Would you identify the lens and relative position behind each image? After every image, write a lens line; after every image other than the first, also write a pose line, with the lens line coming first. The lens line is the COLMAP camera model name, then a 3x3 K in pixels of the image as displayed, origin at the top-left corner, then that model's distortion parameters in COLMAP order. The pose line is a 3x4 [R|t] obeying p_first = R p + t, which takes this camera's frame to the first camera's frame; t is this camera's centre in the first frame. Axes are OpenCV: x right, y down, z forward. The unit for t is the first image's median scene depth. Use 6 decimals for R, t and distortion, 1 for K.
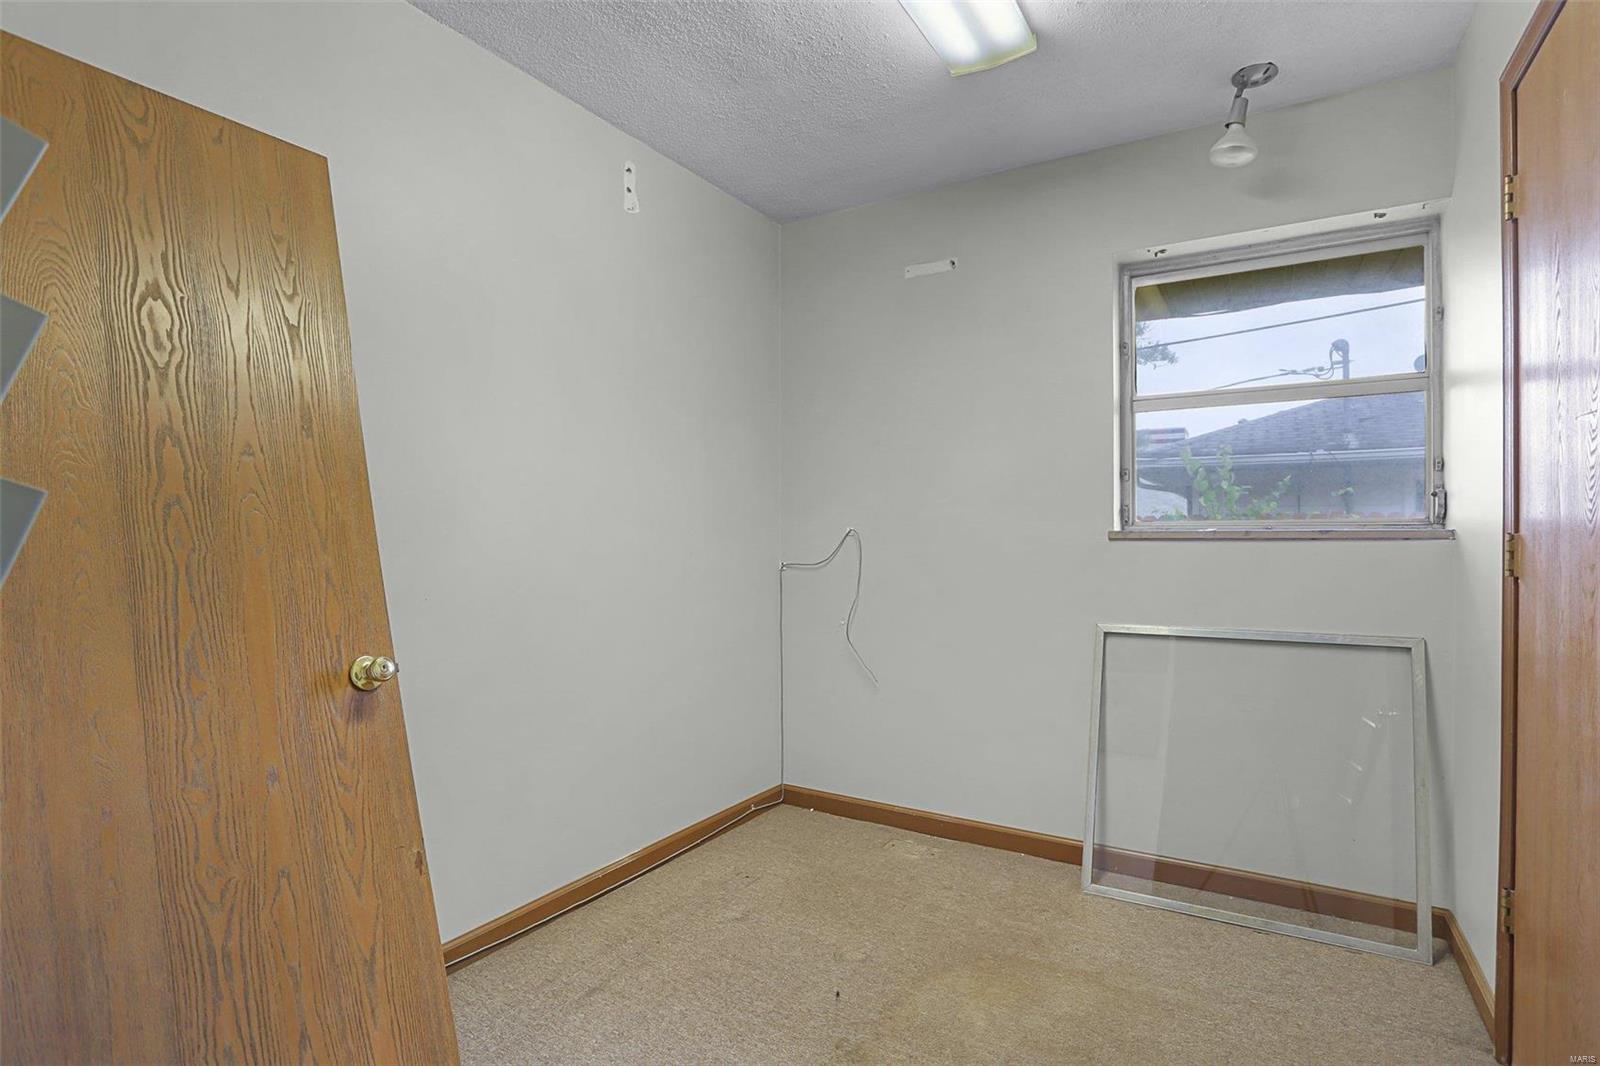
lens RADIAL K [[794.5, 0, 793.5], [0, 794.5, 533.3], [0, 0, 1]] dist [0.001083, 0.004439]
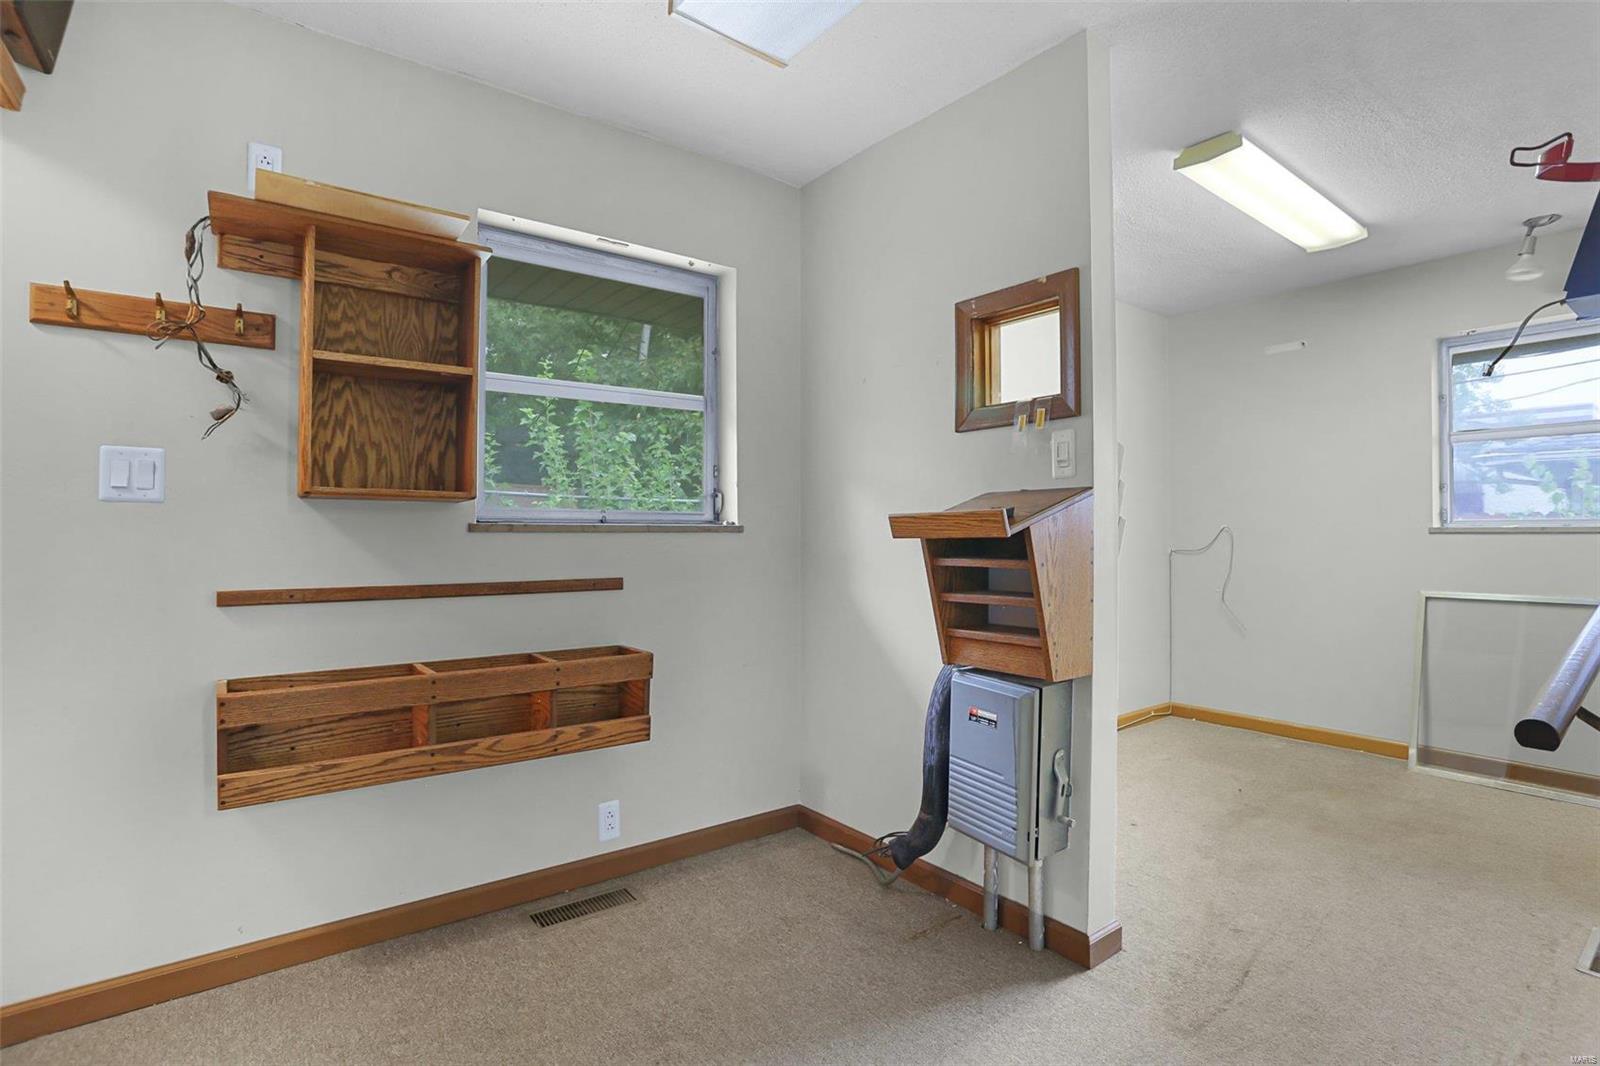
lens RADIAL K [[794.5, 0, 812.6], [0, 794.5, 527.5], [0, 0, 1]] dist [0.001083, 0.004439]
pose [[0.949889, -0.002507, -0.312577, -0.211904], [-0.000241, 0.999962, -0.008754, 0.009966], [0.312587, 0.008391, 0.949852, -0.712382]]
